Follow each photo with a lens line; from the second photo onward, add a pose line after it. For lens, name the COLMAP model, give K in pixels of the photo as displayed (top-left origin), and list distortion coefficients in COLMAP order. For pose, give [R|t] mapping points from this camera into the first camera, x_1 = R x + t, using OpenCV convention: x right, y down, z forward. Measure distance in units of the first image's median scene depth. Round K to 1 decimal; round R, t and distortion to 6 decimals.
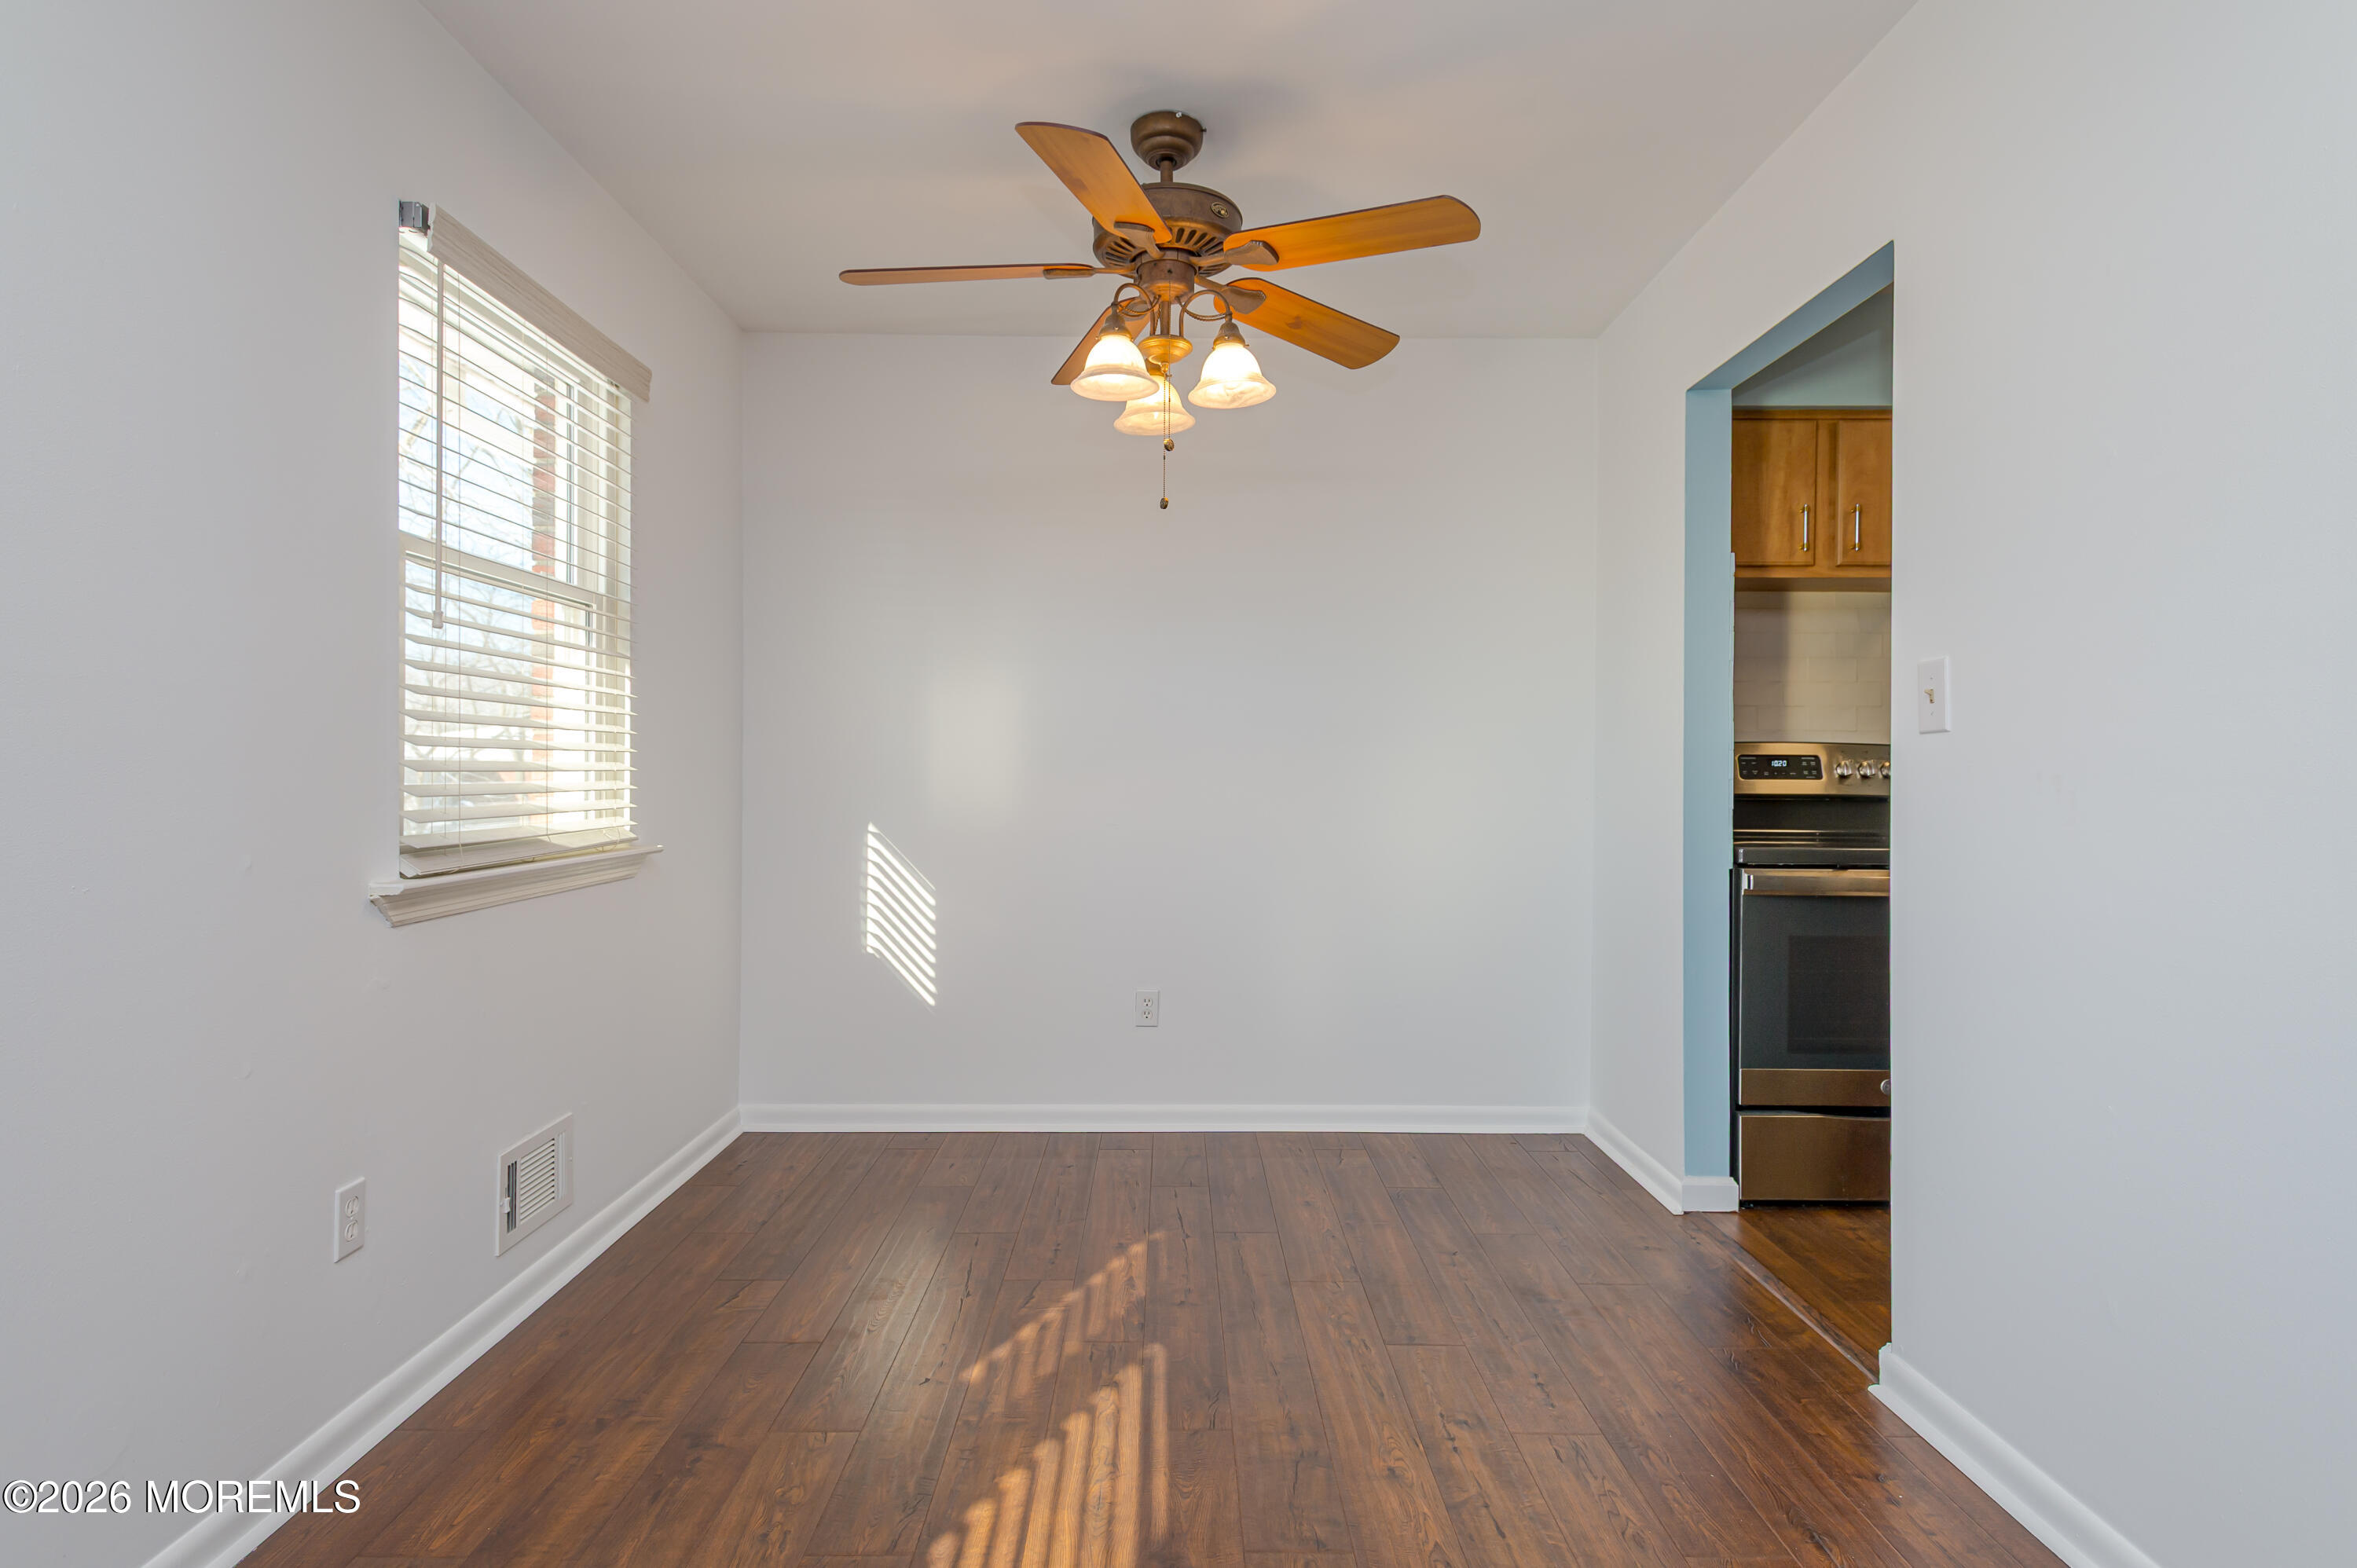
lens RADIAL K [[1240.7, 0, 1178.7], [0, 1240.7, 777.2], [0, 0, 1]] dist [0.023405, -0.000147]
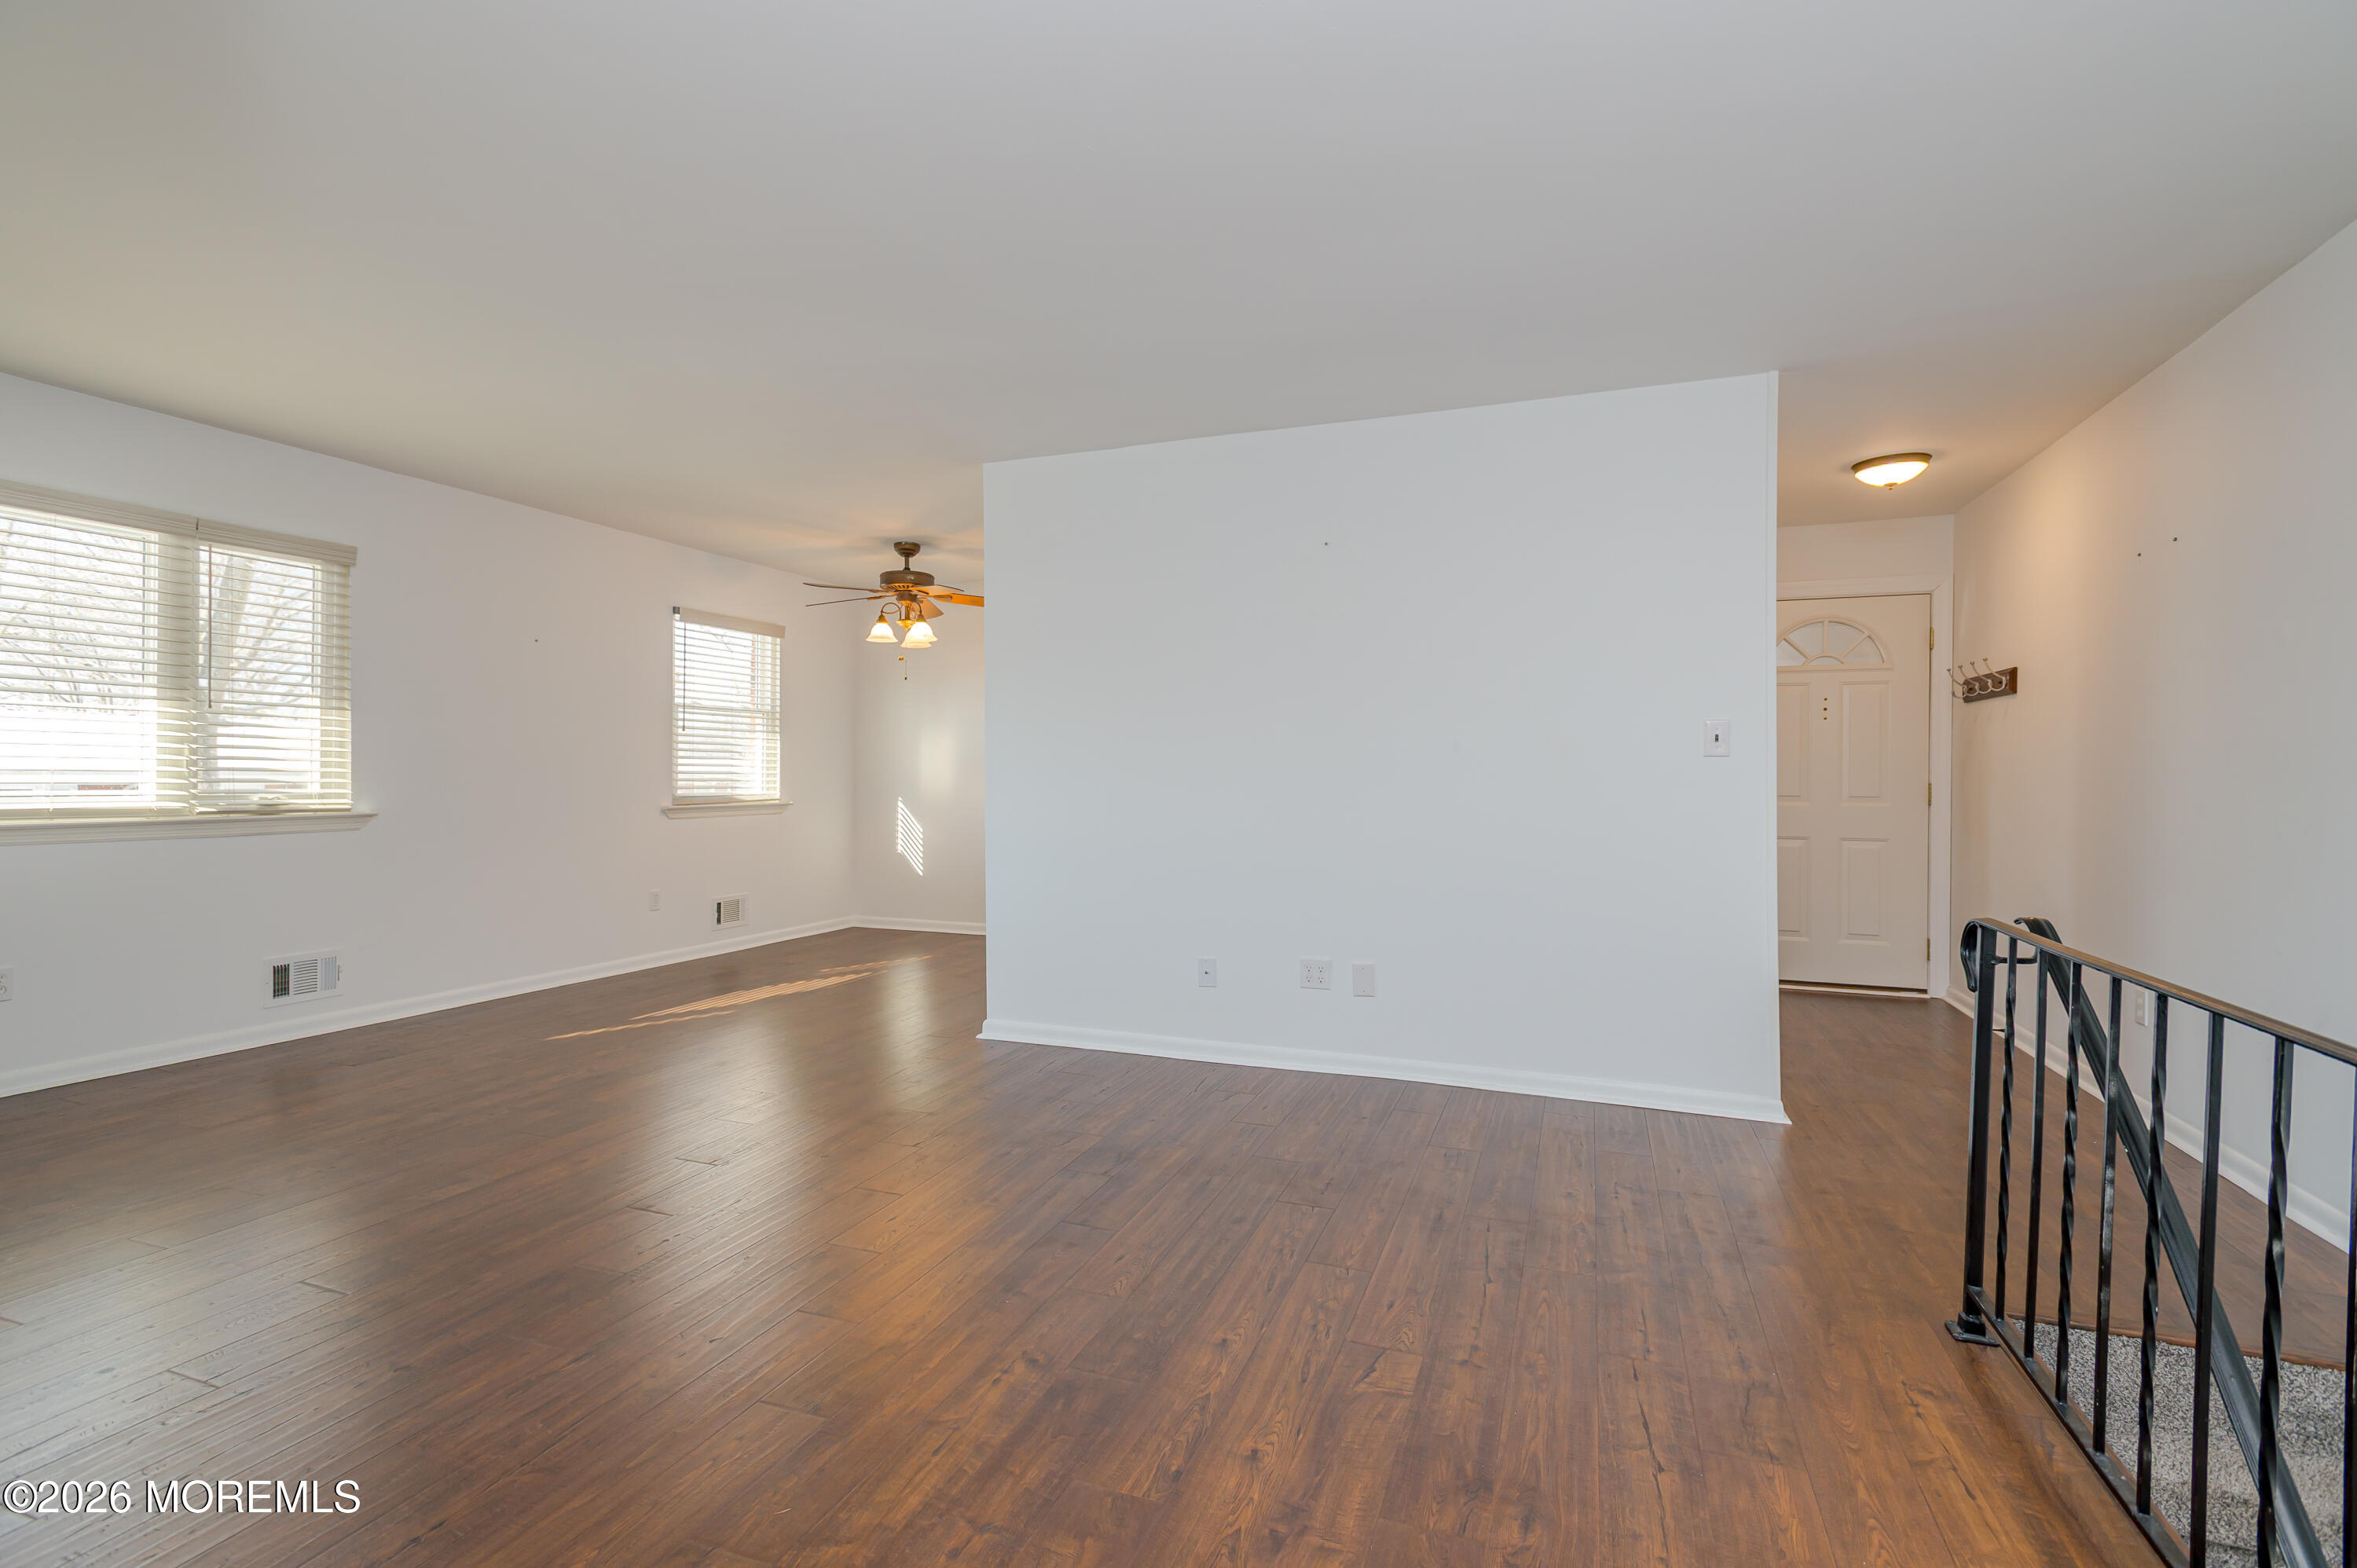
lens RADIAL K [[1087.5, 0, 1175.6], [0, 1087.5, 777.0], [0, 0, 1]] dist [0.023339, -0.010507]
pose [[0.931028, 0.002476, -0.364940, 1.184744], [-0.003754, 0.999989, -0.002791, 0.006633], [0.364929, 0.003968, 0.931027, -0.859247]]
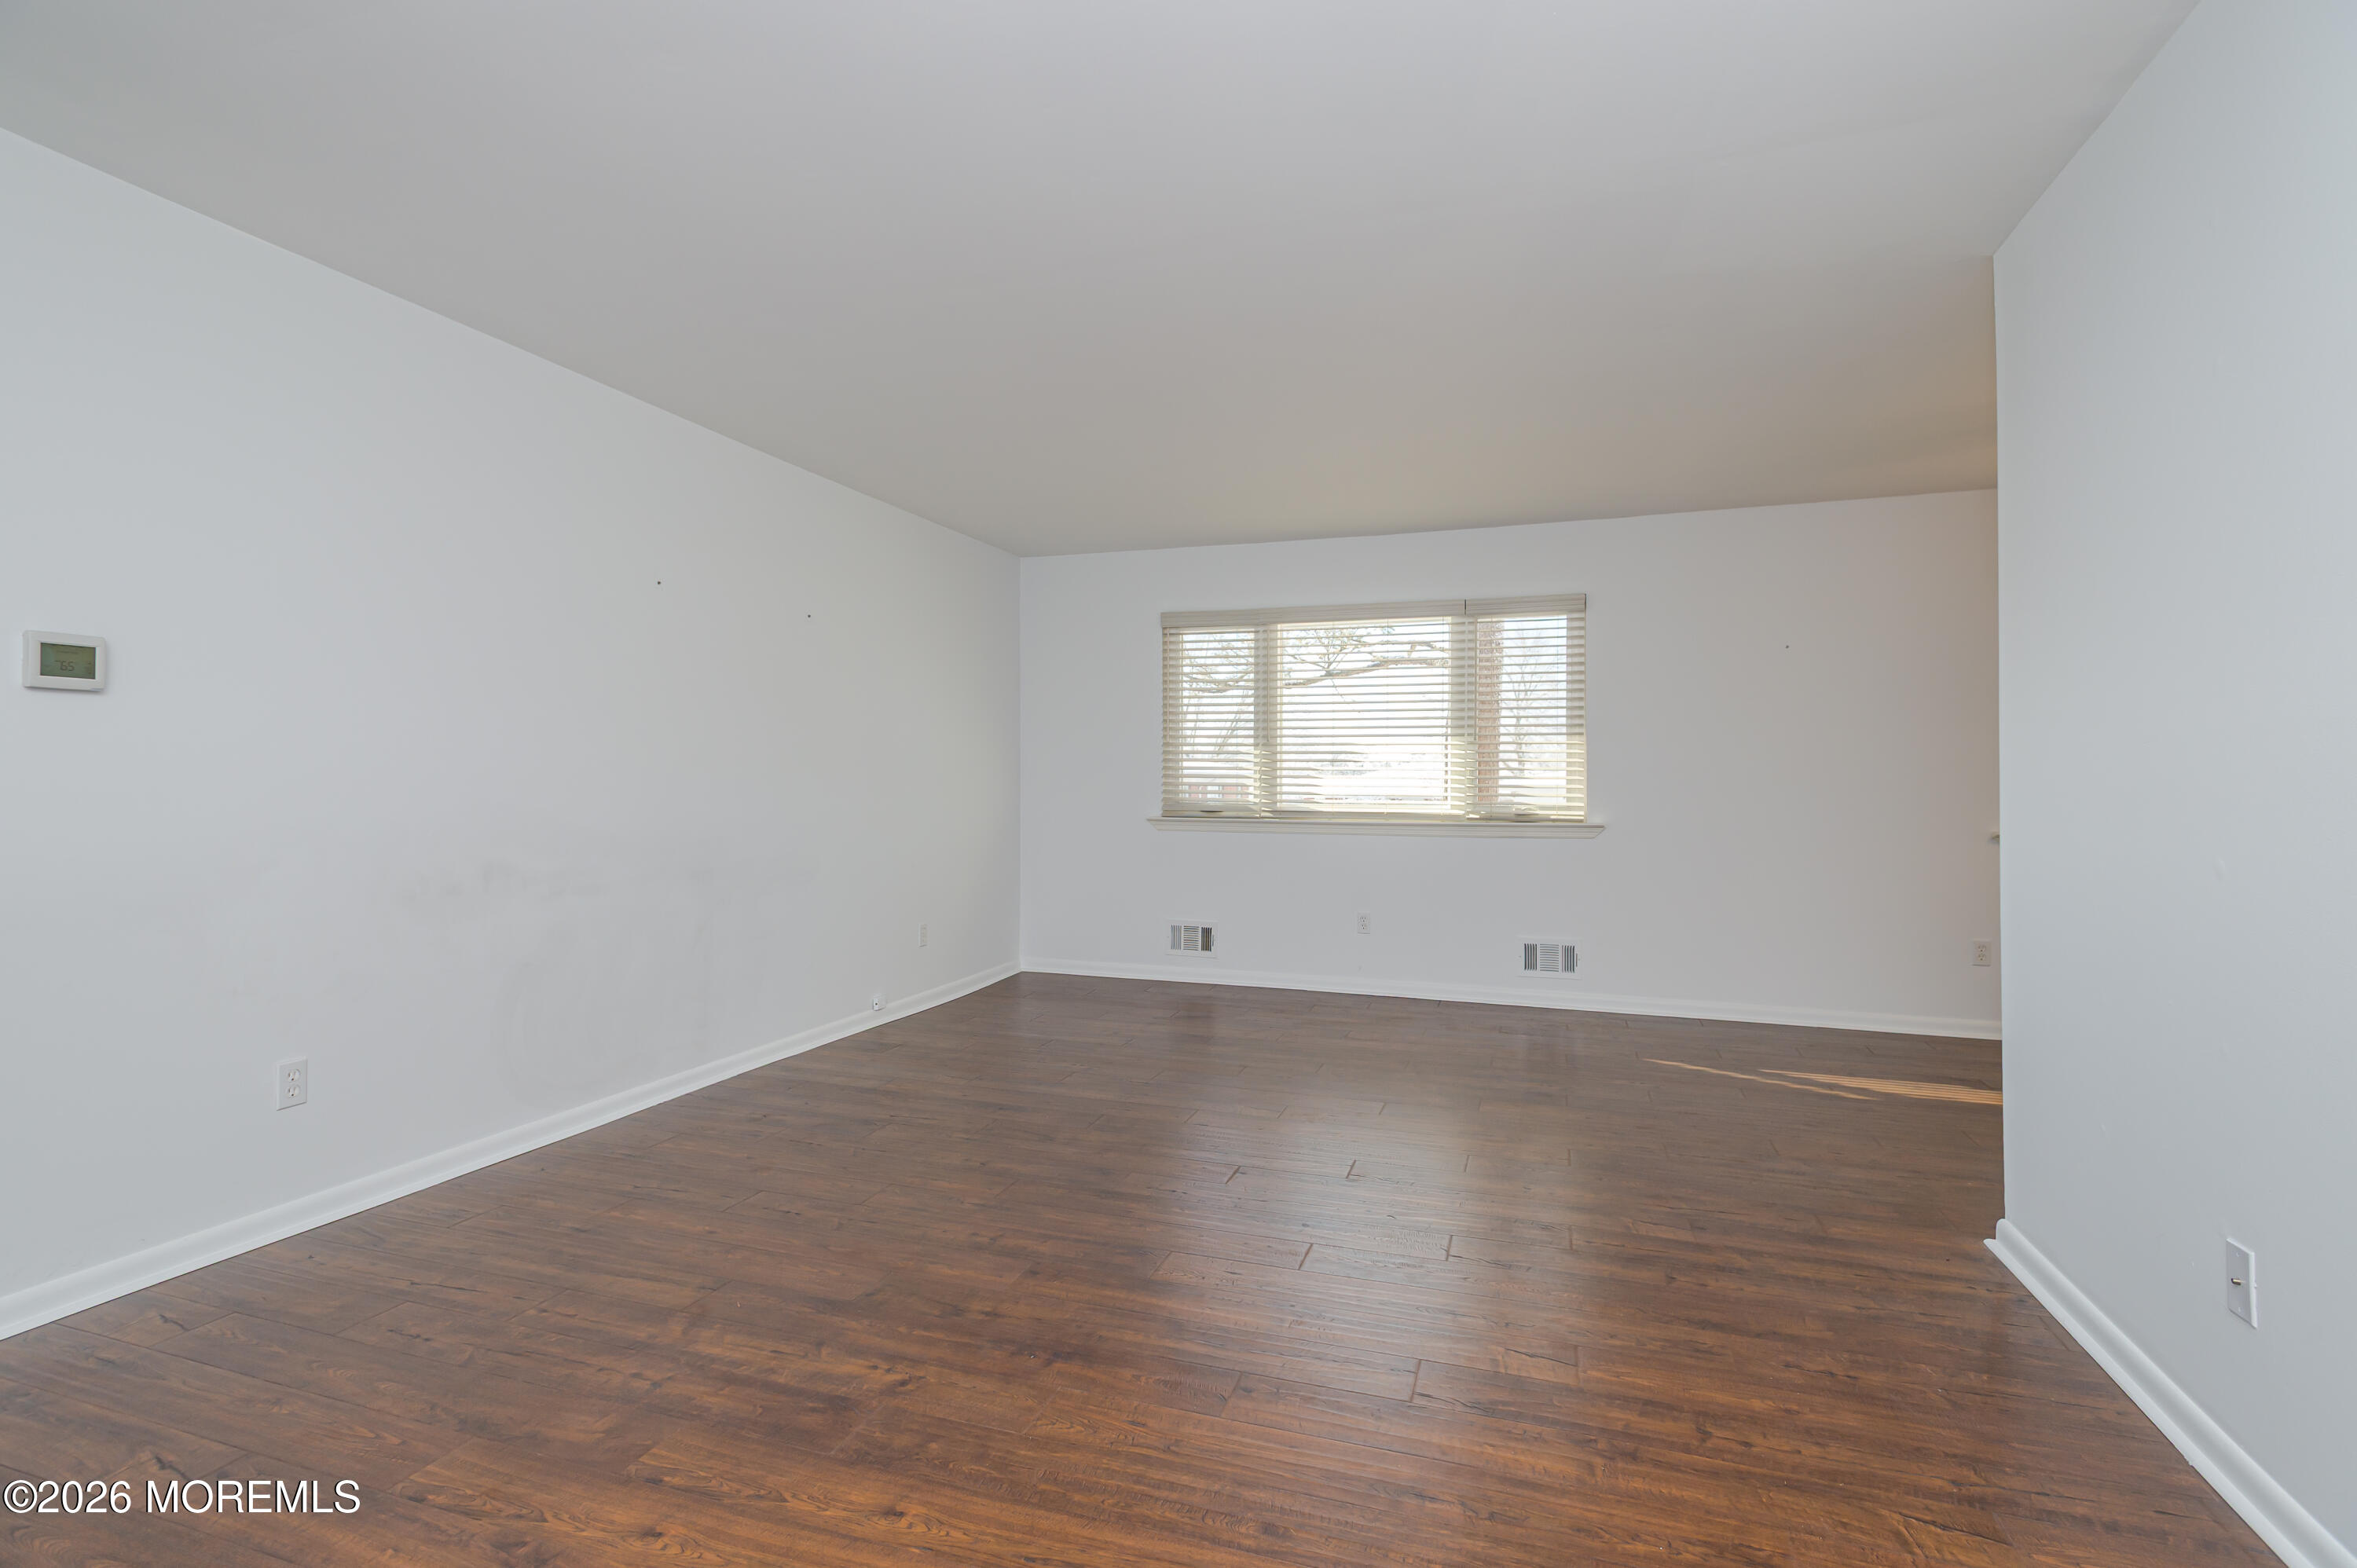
lens RADIAL K [[1087.5, 0, 1175.6], [0, 1087.5, 777.0], [0, 0, 1]] dist [0.023339, -0.010507]
pose [[-0.337565, -0.010955, -0.941238, 1.426818], [-0.007202, 0.999933, -0.009056, 0.002714], [0.941275, 0.003722, -0.337622, 0.101243]]
